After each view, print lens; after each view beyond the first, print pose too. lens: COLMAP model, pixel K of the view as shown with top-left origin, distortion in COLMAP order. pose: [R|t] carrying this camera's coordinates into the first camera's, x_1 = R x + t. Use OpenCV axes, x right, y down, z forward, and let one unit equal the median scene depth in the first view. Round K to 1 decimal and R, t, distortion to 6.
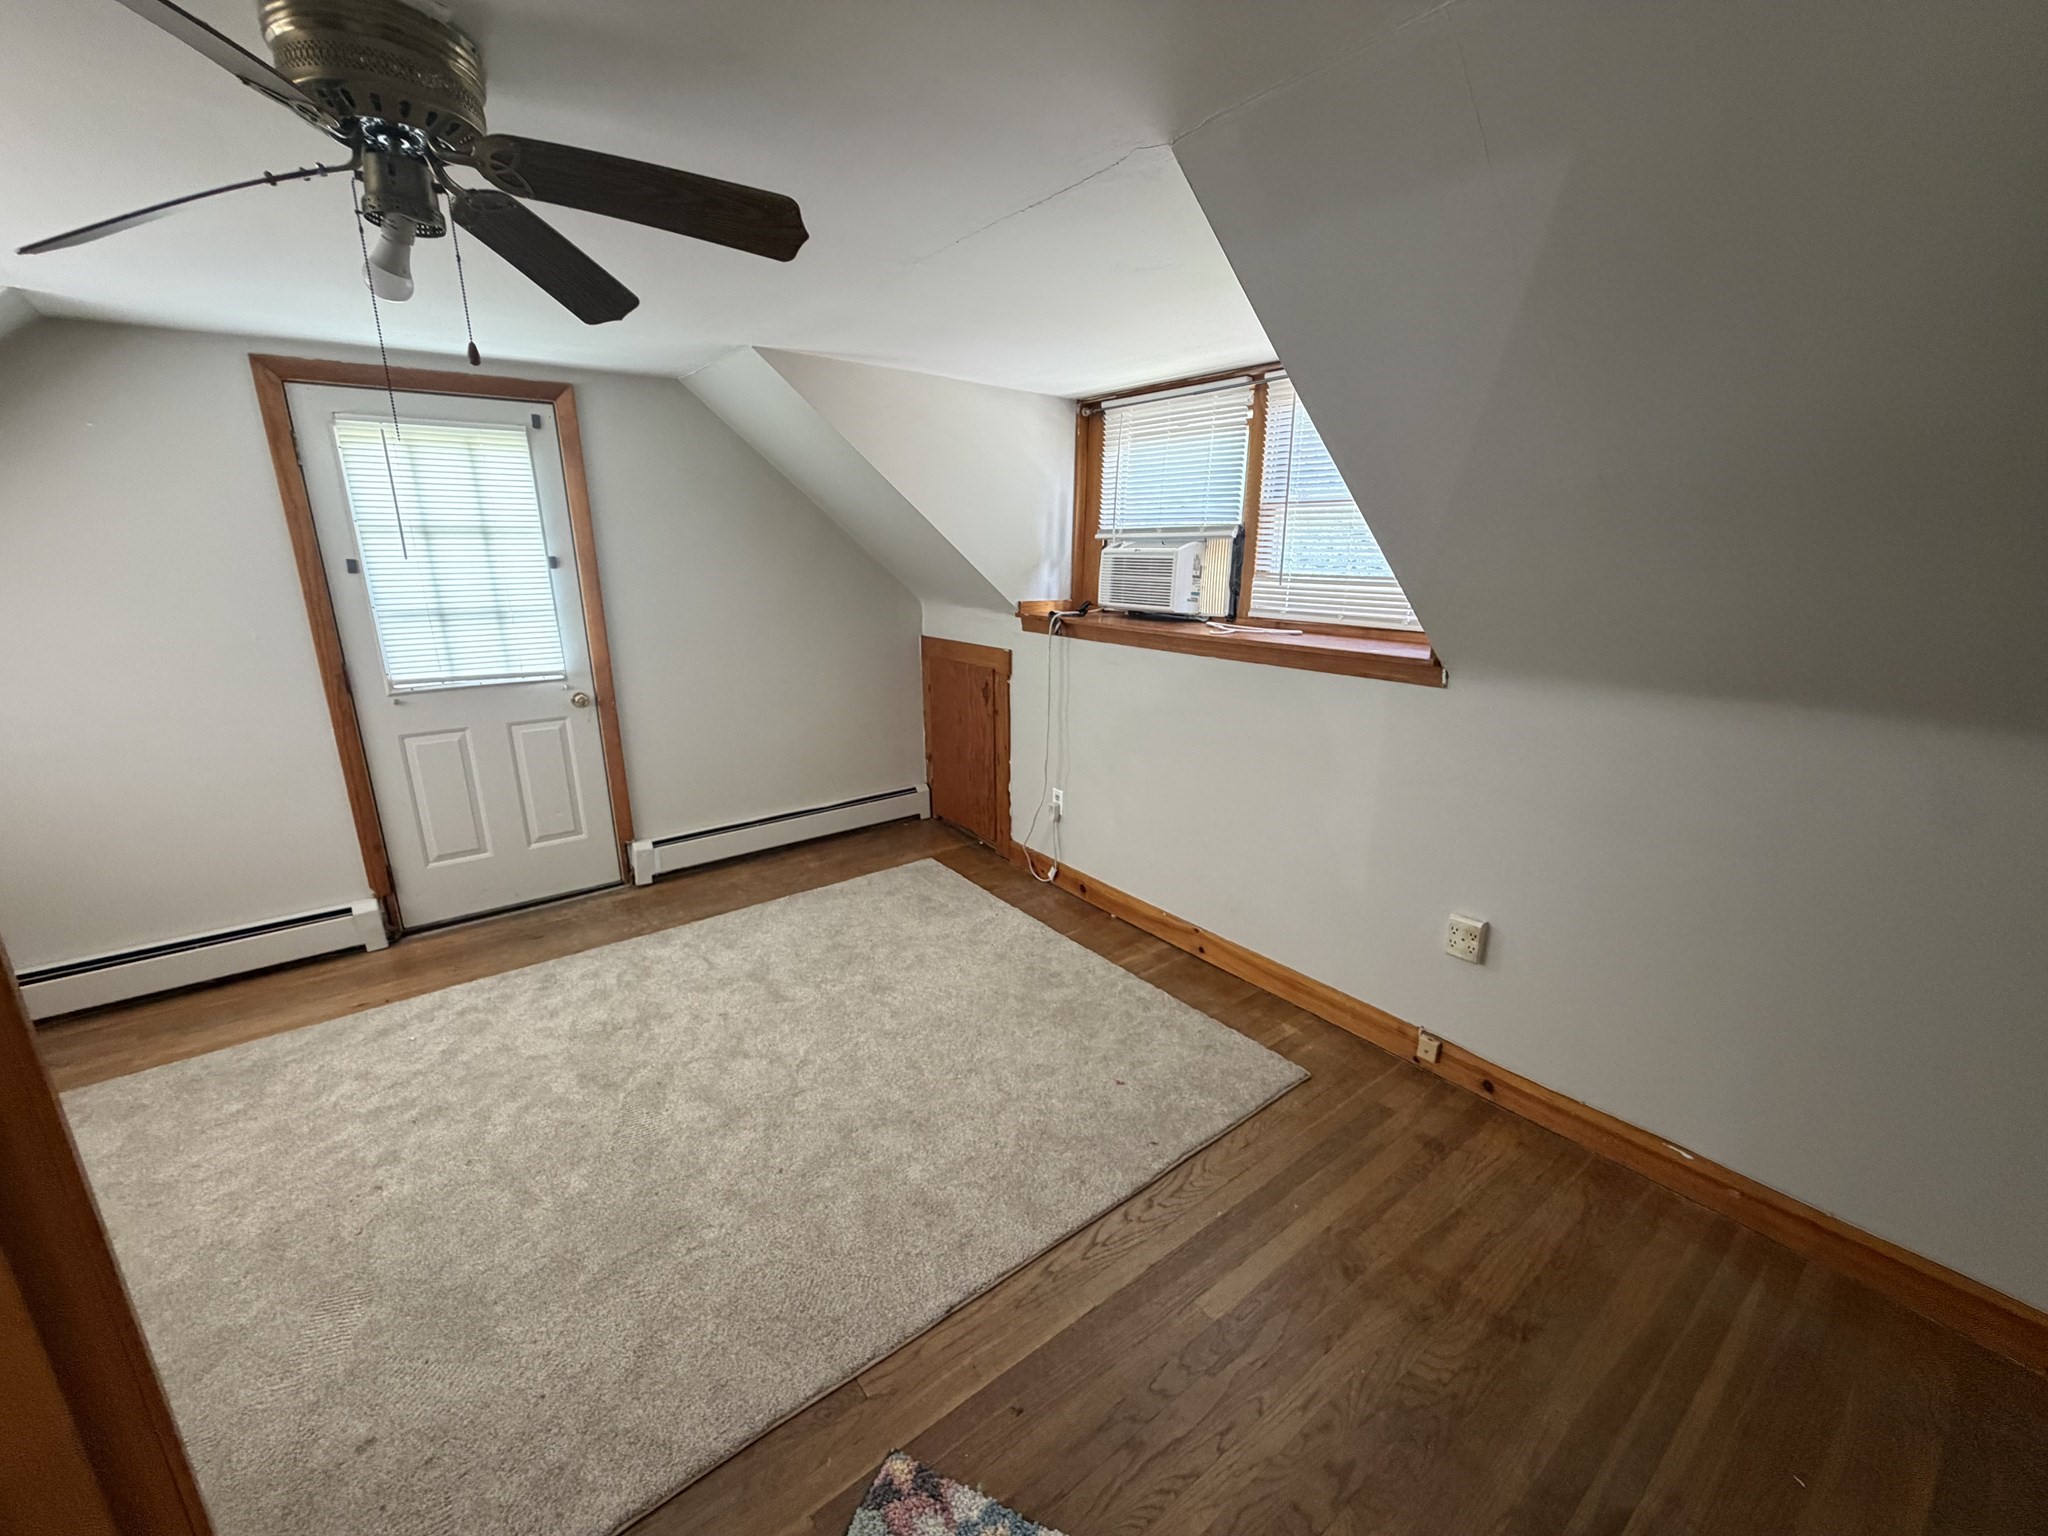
lens RADIAL K [[817.8, 0, 1019.2], [0, 817.8, 767.2], [0, 0, 1]] dist [0.000477, 0.000056]
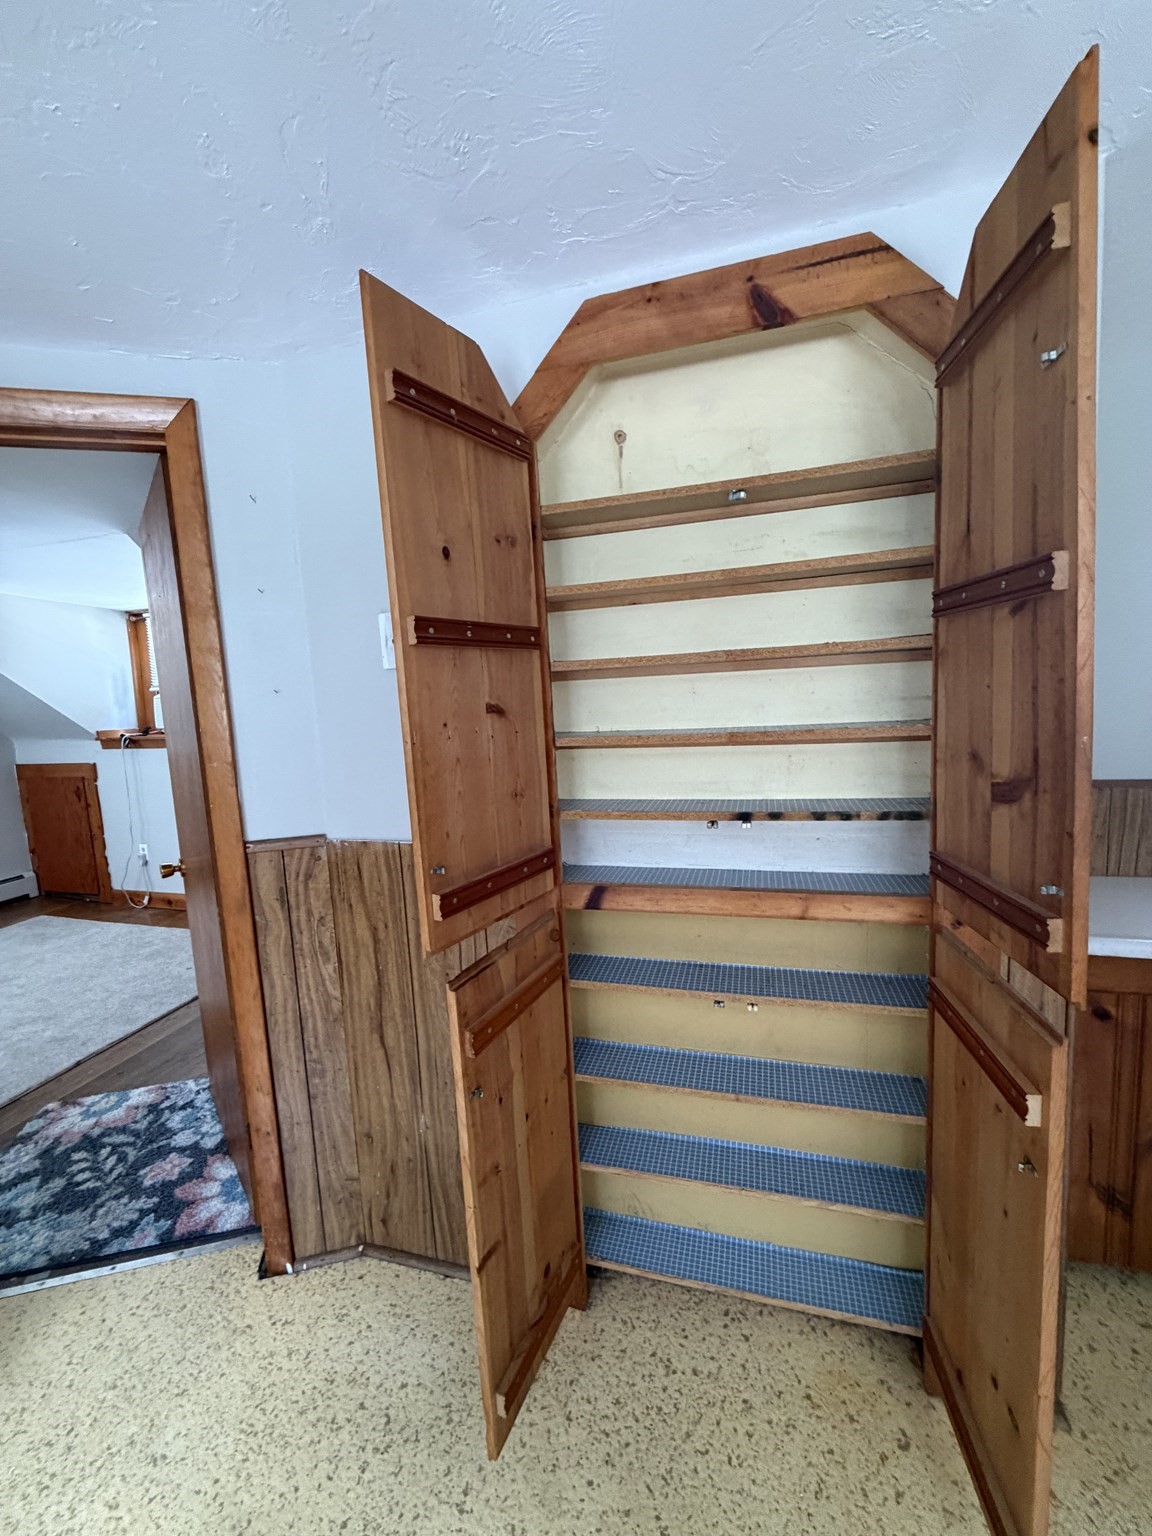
lens RADIAL K [[613.4, 0, 576.8], [0, 613.4, 764.9], [0, 0, 1]] dist [0.000477, 0.000056]
pose [[0.801630, -0.105257, 0.588481, 0.045077], [0.200557, 0.974681, -0.098866, 0.192314], [-0.563175, 0.197278, 0.802444, -0.537736]]
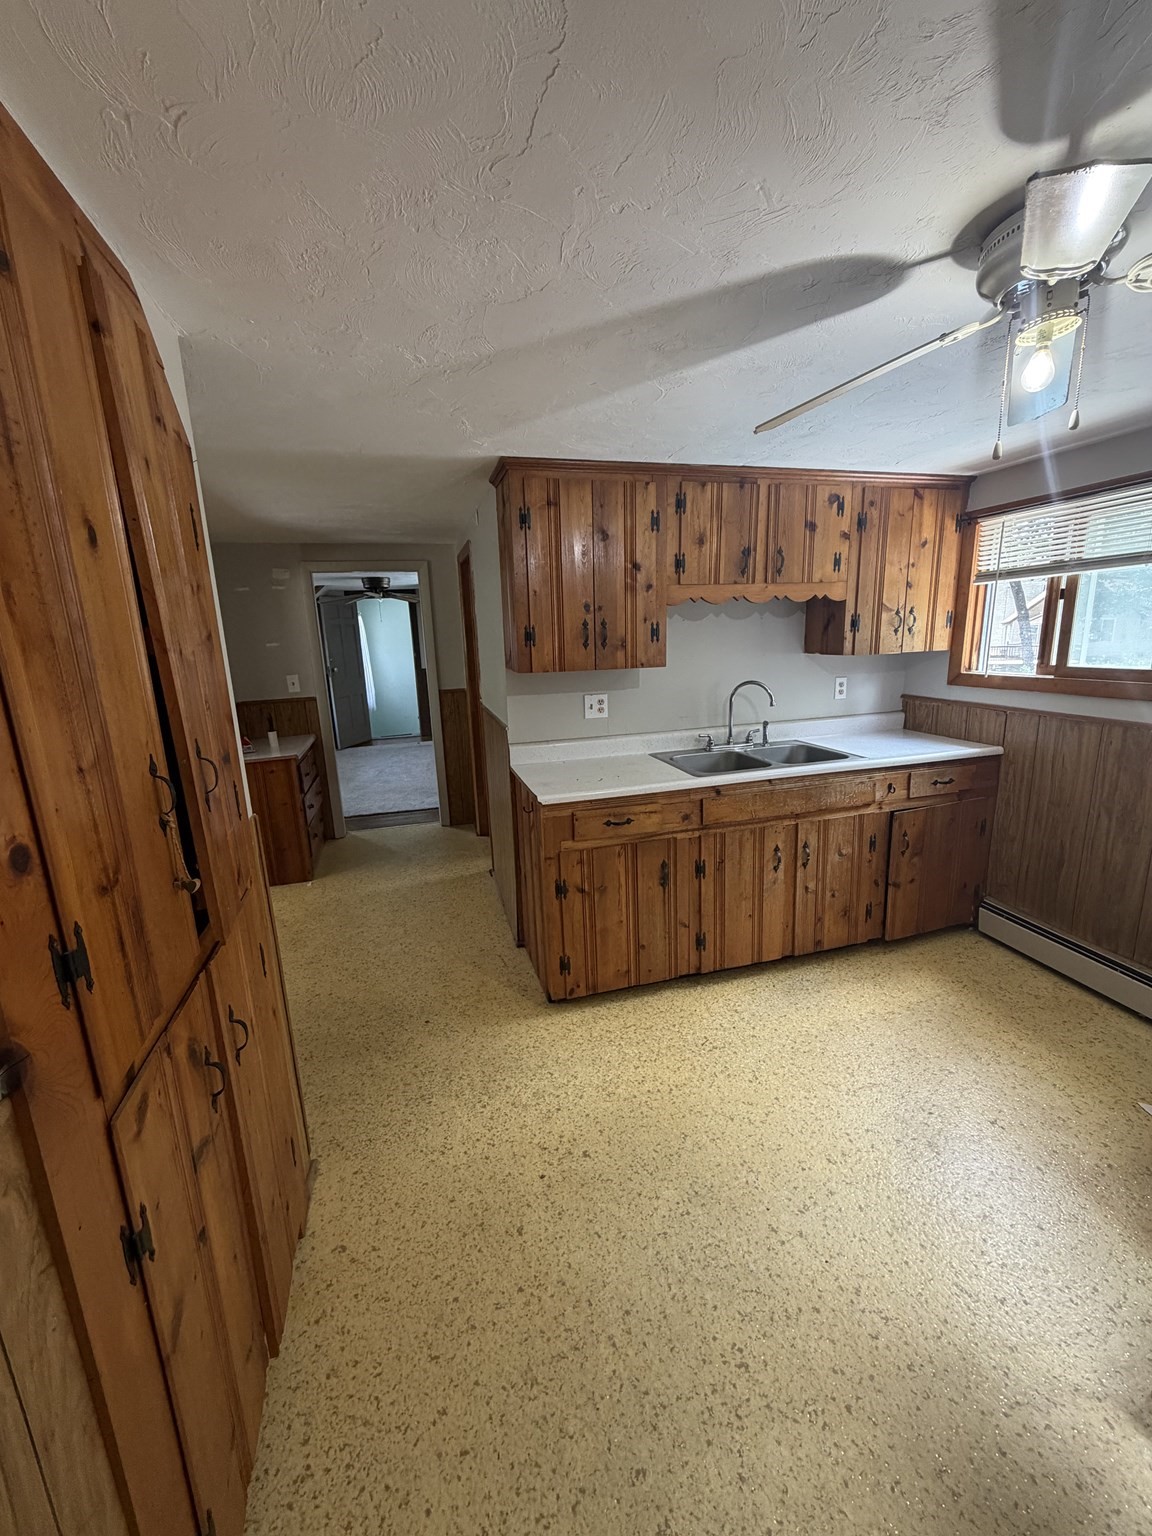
lens RADIAL K [[613.4, 0, 571.3], [0, 613.4, 768.2], [0, 0, 1]] dist [0.000477, 0.000056]
pose [[-0.927145, -0.046475, 0.371809, 0.030170], [0.132722, 0.887214, 0.441855, 0.043924], [-0.350409, 0.459011, -0.816408, -0.116825]]
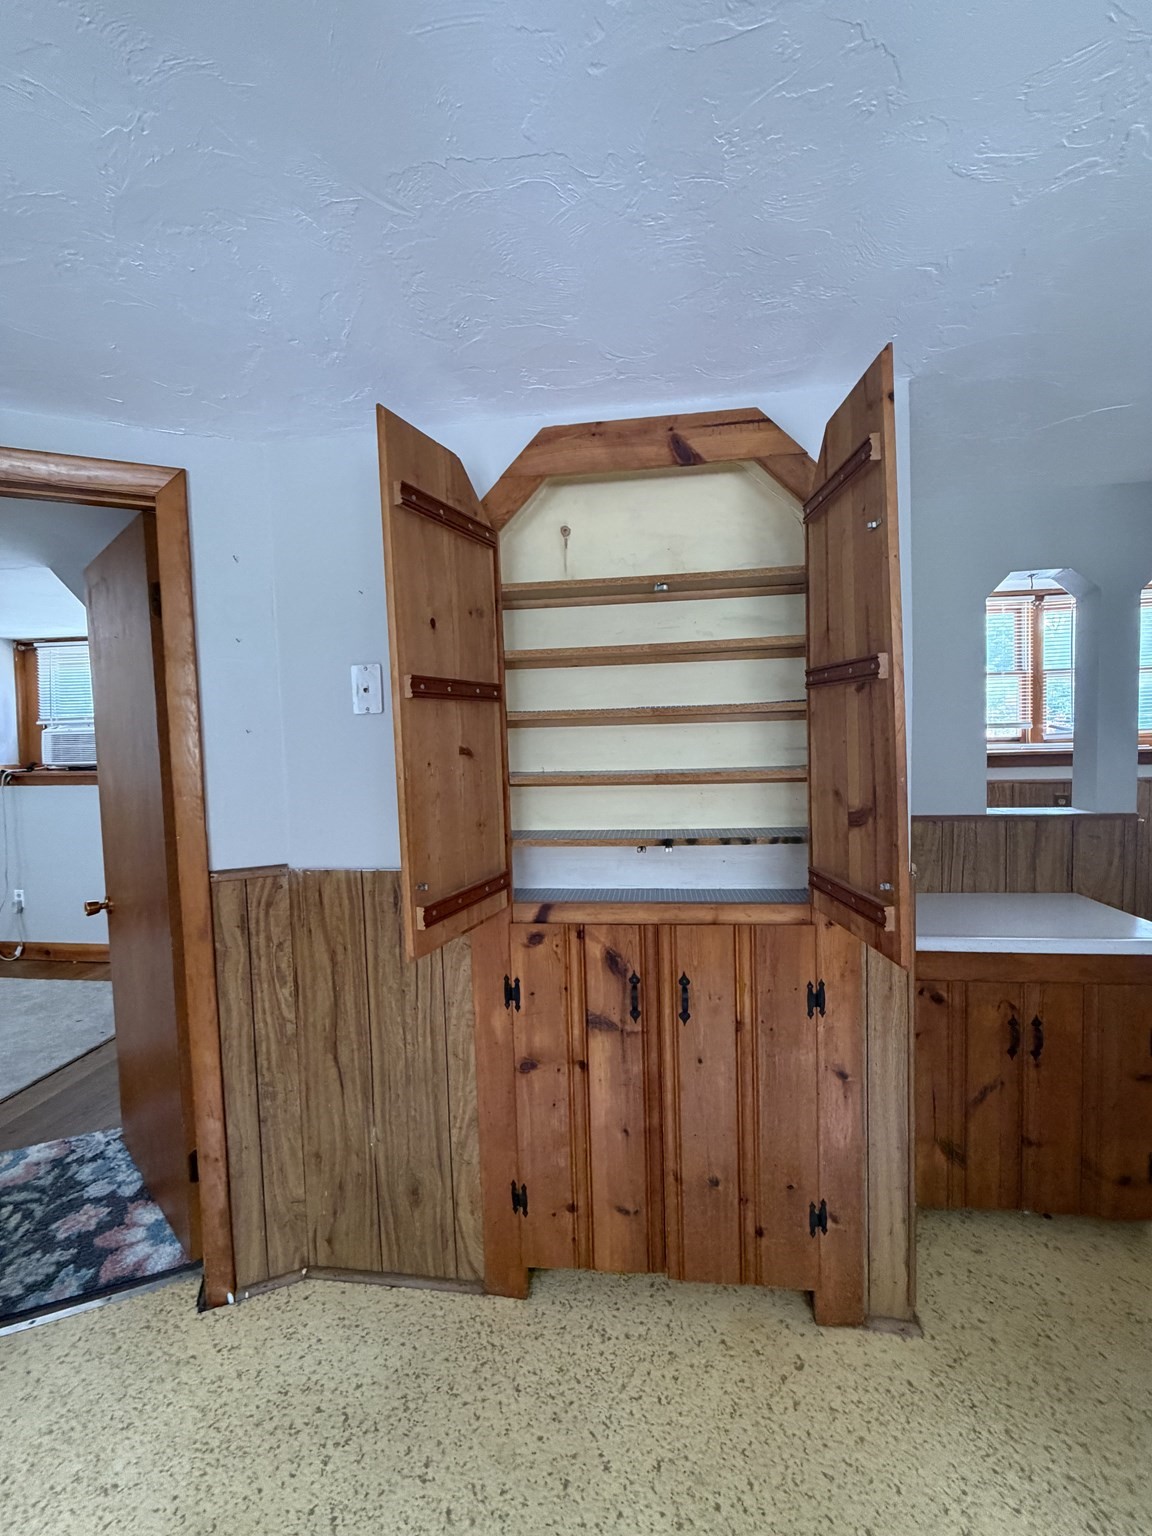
lens RADIAL K [[613.4, 0, 576.8], [0, 613.4, 765.3], [0, 0, 1]] dist [0.000477, 0.000056]
pose [[0.700204, -0.053676, 0.711922, -0.026945], [0.210234, 0.968458, -0.133756, 0.197839], [-0.682287, 0.243327, 0.689403, -0.572937]]
